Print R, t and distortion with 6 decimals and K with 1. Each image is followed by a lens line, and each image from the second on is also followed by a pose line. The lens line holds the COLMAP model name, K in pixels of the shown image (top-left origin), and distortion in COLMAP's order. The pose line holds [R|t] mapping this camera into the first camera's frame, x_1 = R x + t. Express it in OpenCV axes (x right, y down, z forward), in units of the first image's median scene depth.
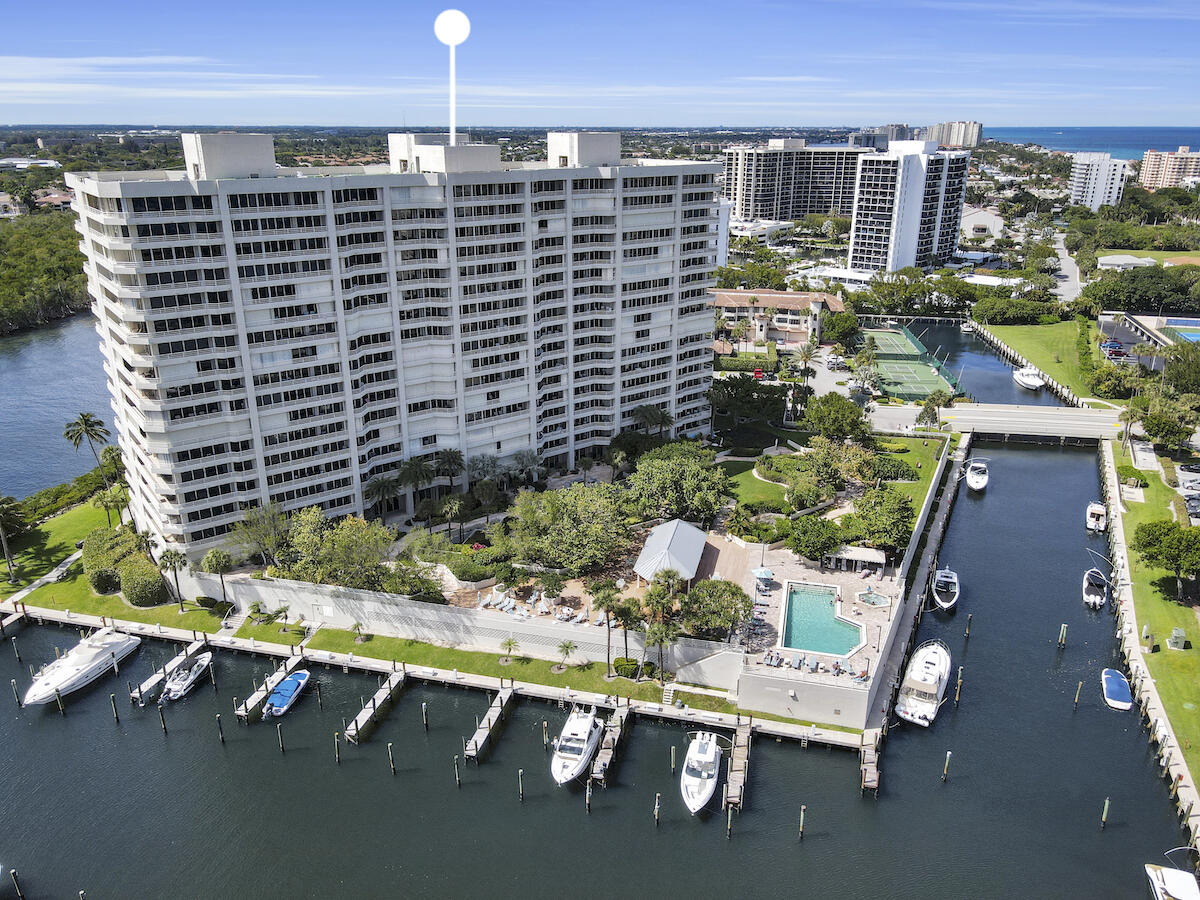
lens RADIAL K [[880.3, 0, 598.3], [0, 880.3, 438.5], [0, 0, 1]] dist [-0.012594, 0.031122]
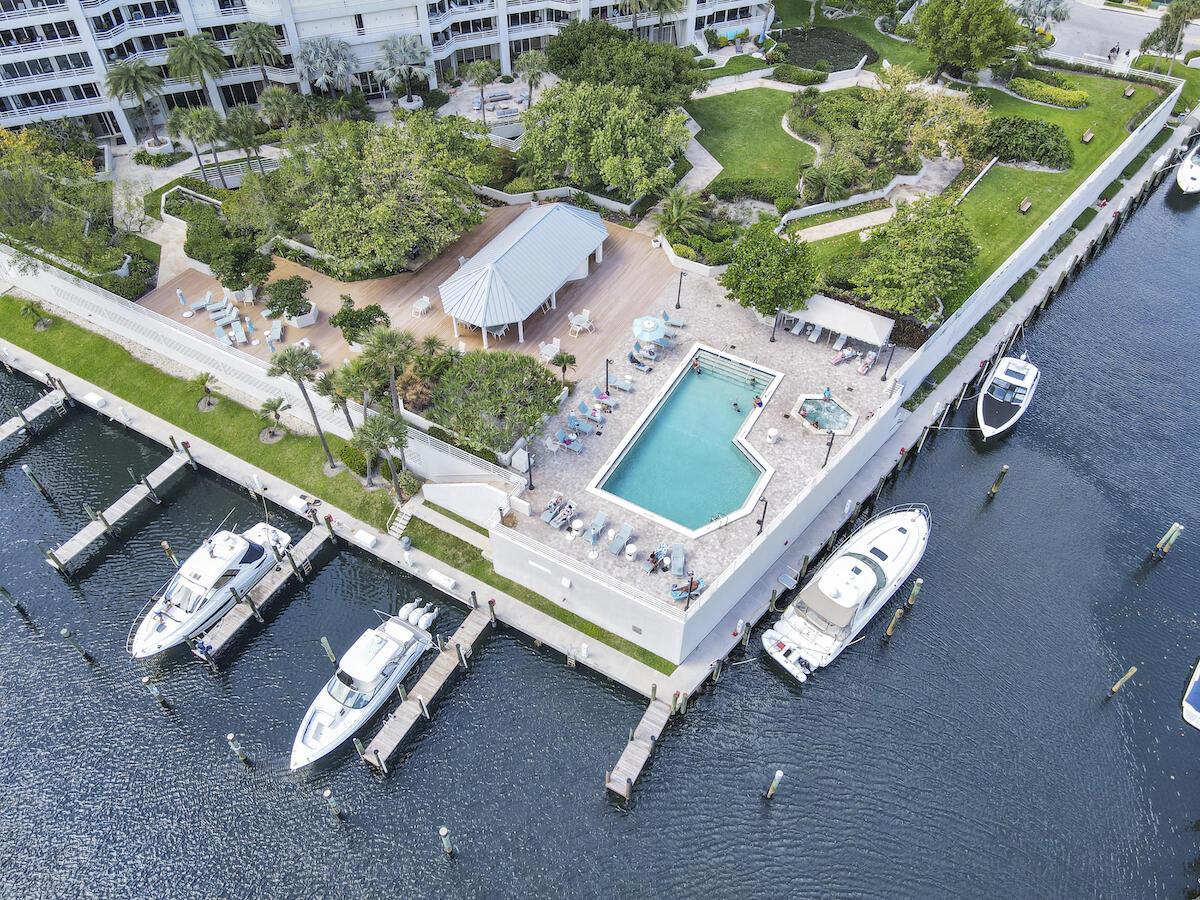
lens RADIAL K [[880.3, 0, 598.3], [0, 880.3, 438.5], [0, 0, 1]] dist [-0.012594, 0.031122]
pose [[0.964277, 0.194698, -0.179619, 0.273470], [-0.091256, 0.880723, 0.464756, -0.046773], [0.248682, -0.431762, 0.867029, 0.472570]]
